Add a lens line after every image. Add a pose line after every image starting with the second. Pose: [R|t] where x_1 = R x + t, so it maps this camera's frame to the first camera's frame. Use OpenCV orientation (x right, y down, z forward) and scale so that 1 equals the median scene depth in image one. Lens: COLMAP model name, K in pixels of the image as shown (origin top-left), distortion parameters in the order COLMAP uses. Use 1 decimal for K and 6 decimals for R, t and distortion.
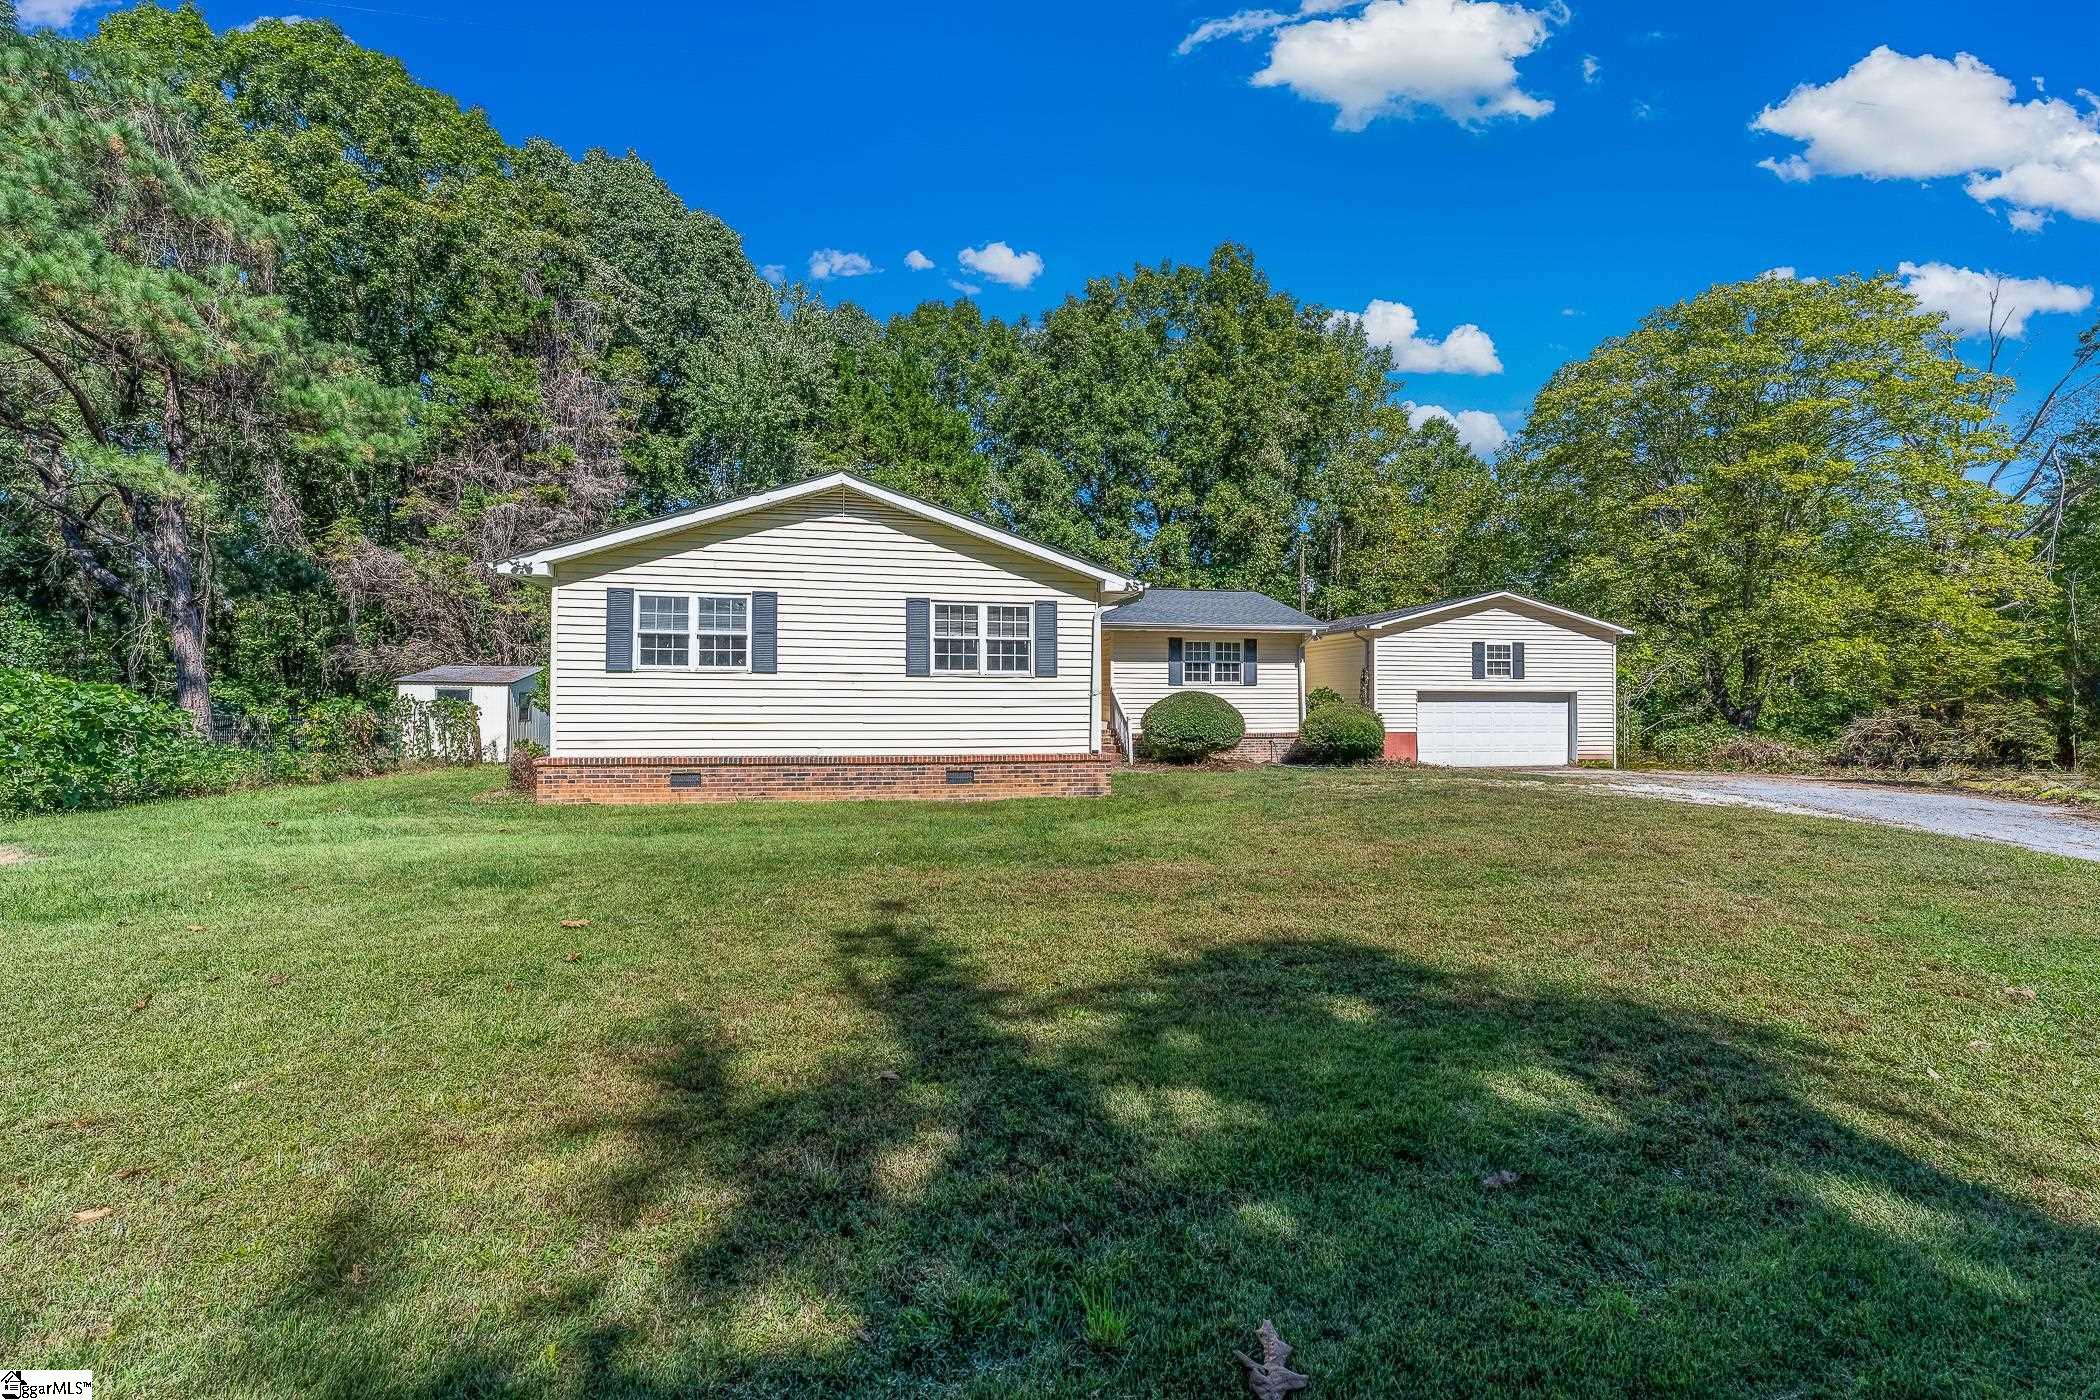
lens RADIAL K [[951.2, 0, 1046.9], [0, 951.2, 702.9], [0, 0, 1]] dist [0.002044, -0.000039]
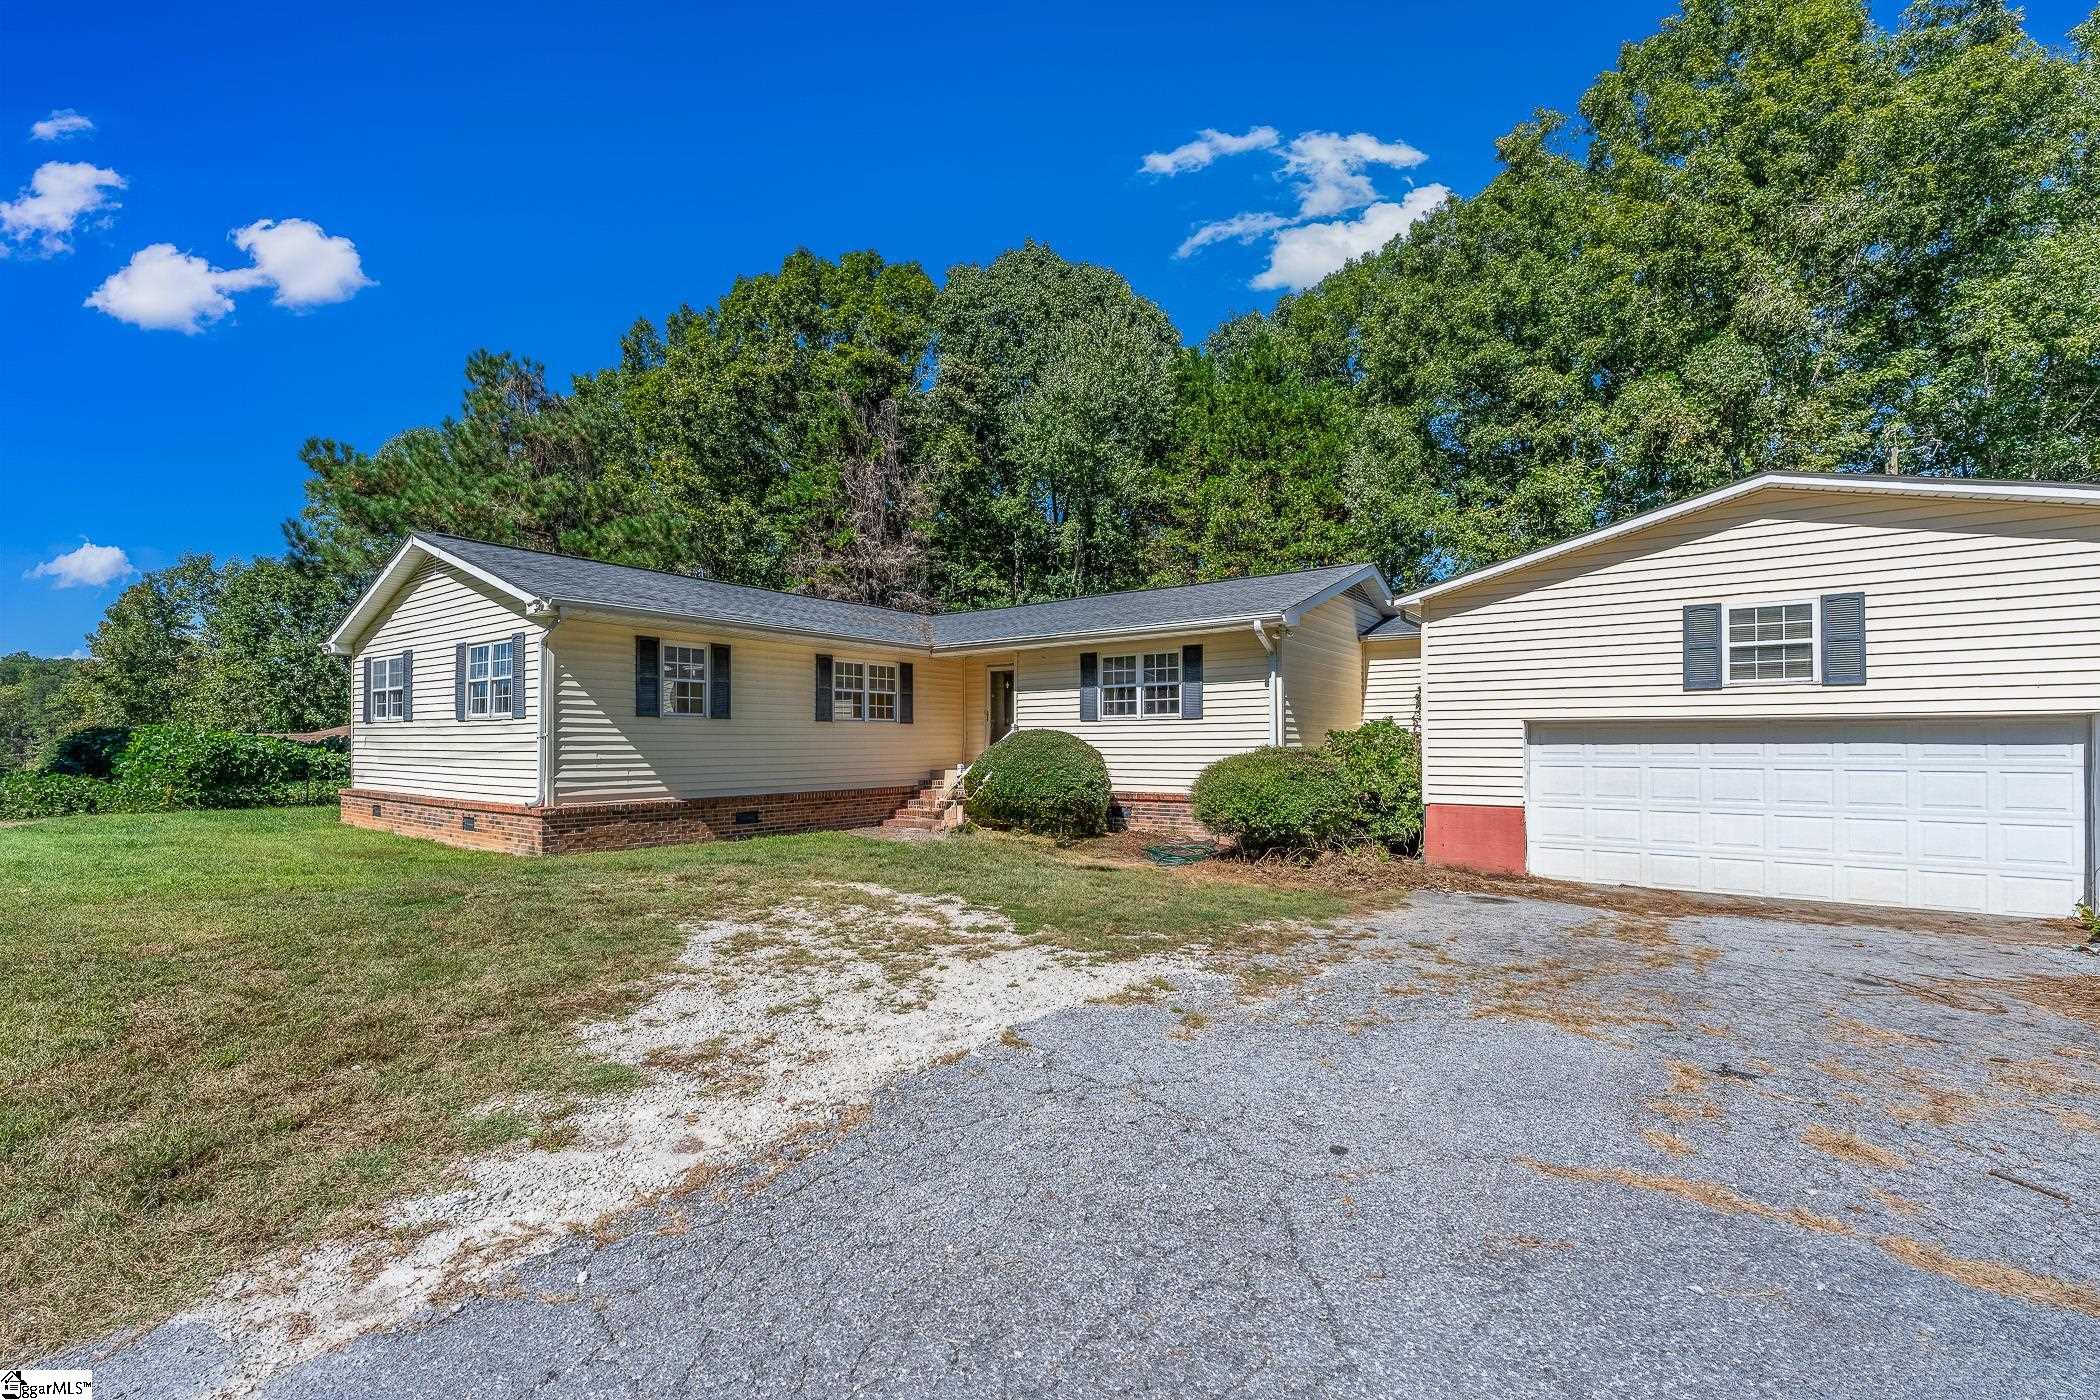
lens RADIAL K [[951.2, 0, 1049.1], [0, 951.2, 702.3], [0, 0, 1]] dist [0.002044, -0.000039]
pose [[0.622286, -0.037508, -0.781891, 0.619247], [0.001119, 0.998893, -0.047027, -0.000027], [0.782789, 0.028389, 0.621639, 0.514132]]
